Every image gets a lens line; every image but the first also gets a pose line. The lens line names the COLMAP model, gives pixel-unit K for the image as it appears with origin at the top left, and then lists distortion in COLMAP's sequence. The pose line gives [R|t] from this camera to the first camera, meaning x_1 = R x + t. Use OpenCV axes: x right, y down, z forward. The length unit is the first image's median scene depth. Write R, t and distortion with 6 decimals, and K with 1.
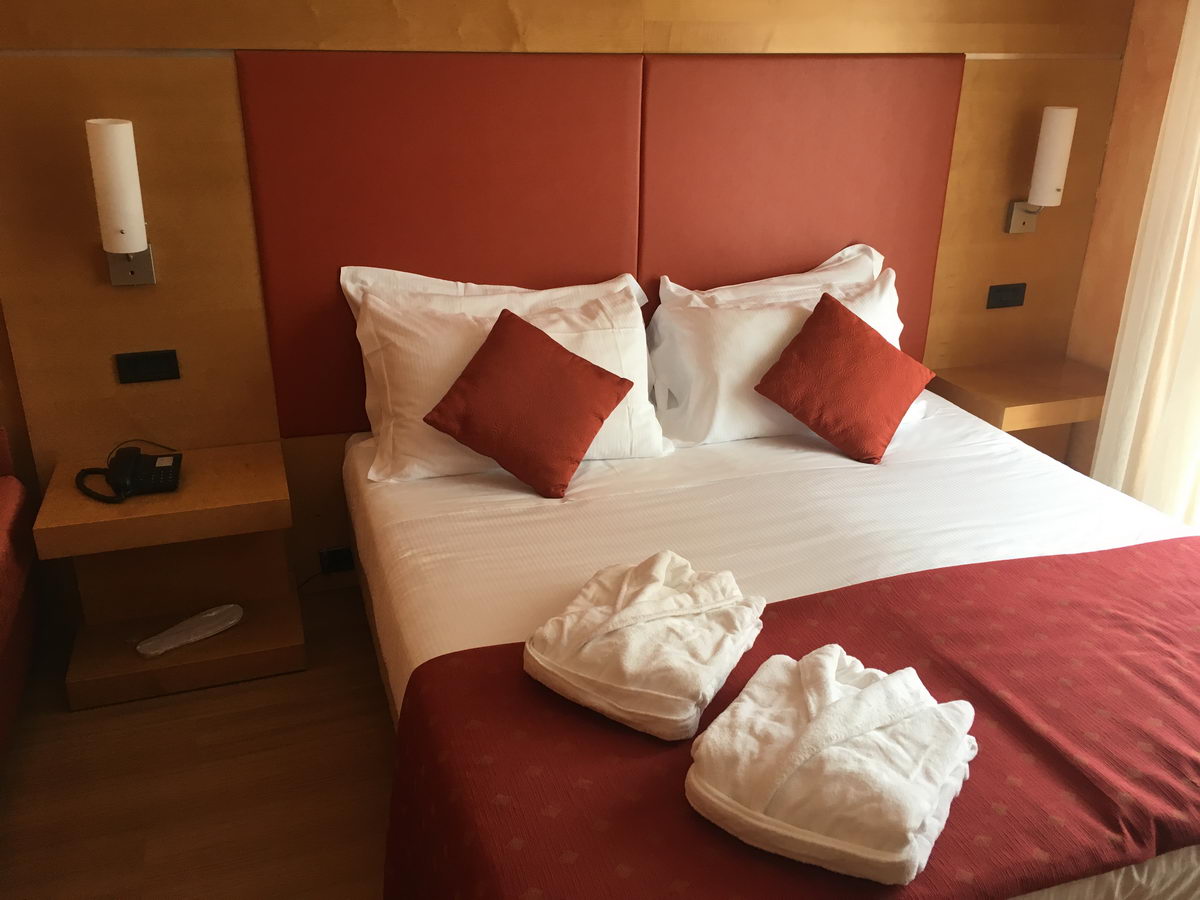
lens RADIAL K [[1021.2, 0, 597.7], [0, 1021.2, 451.0], [0, 0, 1]] dist [0.089858, -0.115513]
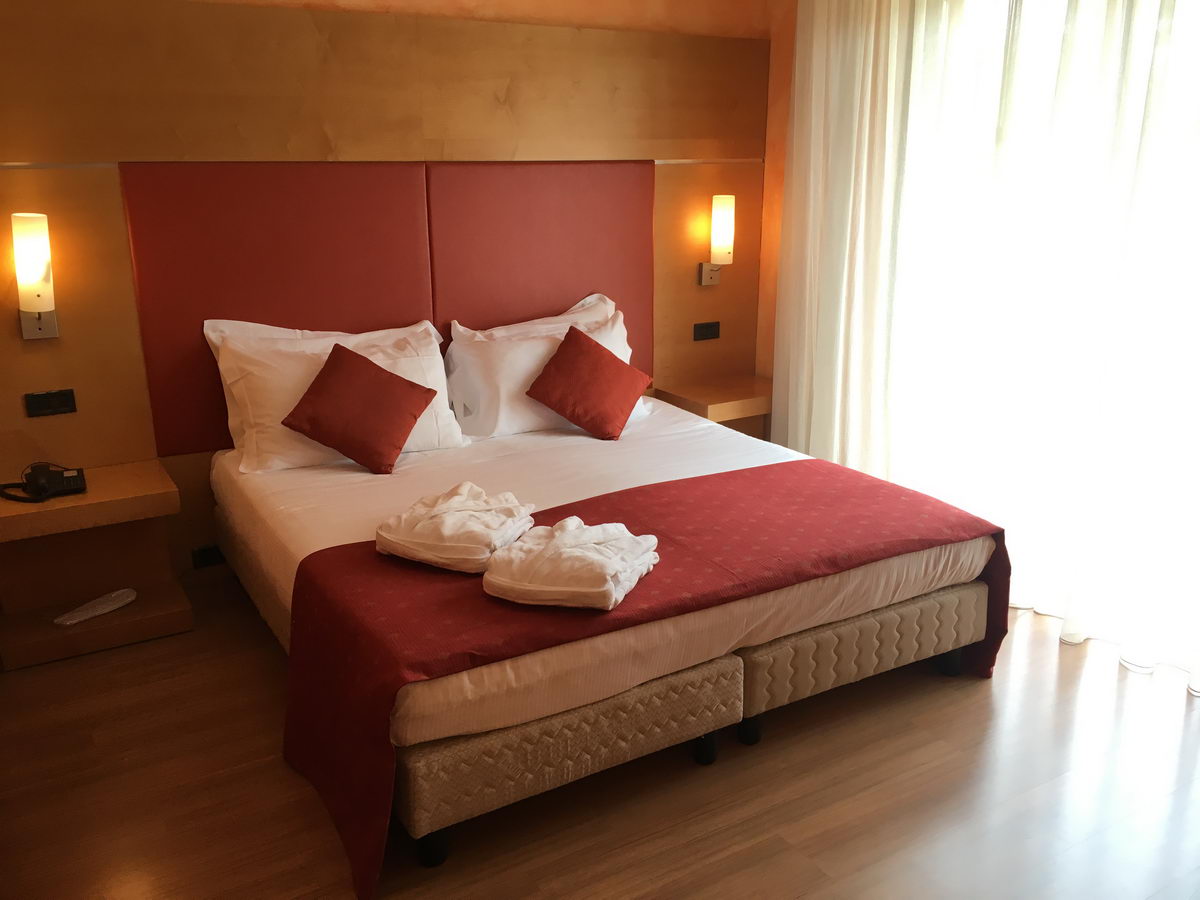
lens RADIAL K [[1021.2, 0, 606.3], [0, 1021.2, 446.5], [0, 0, 1]] dist [0.089858, -0.115513]
pose [[0.978115, -0.071997, 0.195210, -0.015921], [0.091443, 0.991505, -0.092501, 0.151023], [-0.186892, 0.108327, 0.976390, -0.371048]]
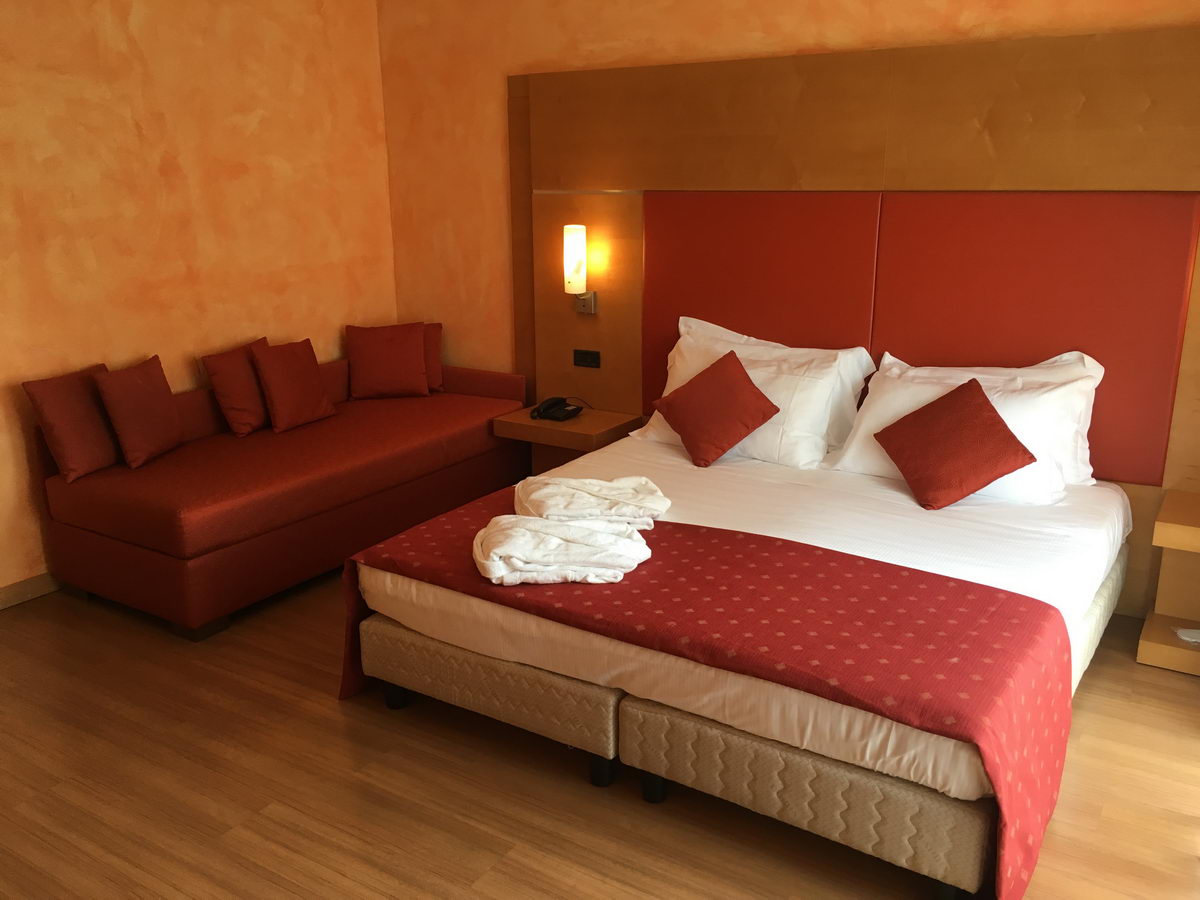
lens RADIAL K [[1021.2, 0, 599.0], [0, 1021.2, 448.7], [0, 0, 1]] dist [0.089858, -0.115513]
pose [[0.614430, 0.194380, -0.764652, 0.972367], [-0.280057, 0.959796, 0.018950, 0.030412], [0.737594, 0.202503, 0.644165, -0.112271]]
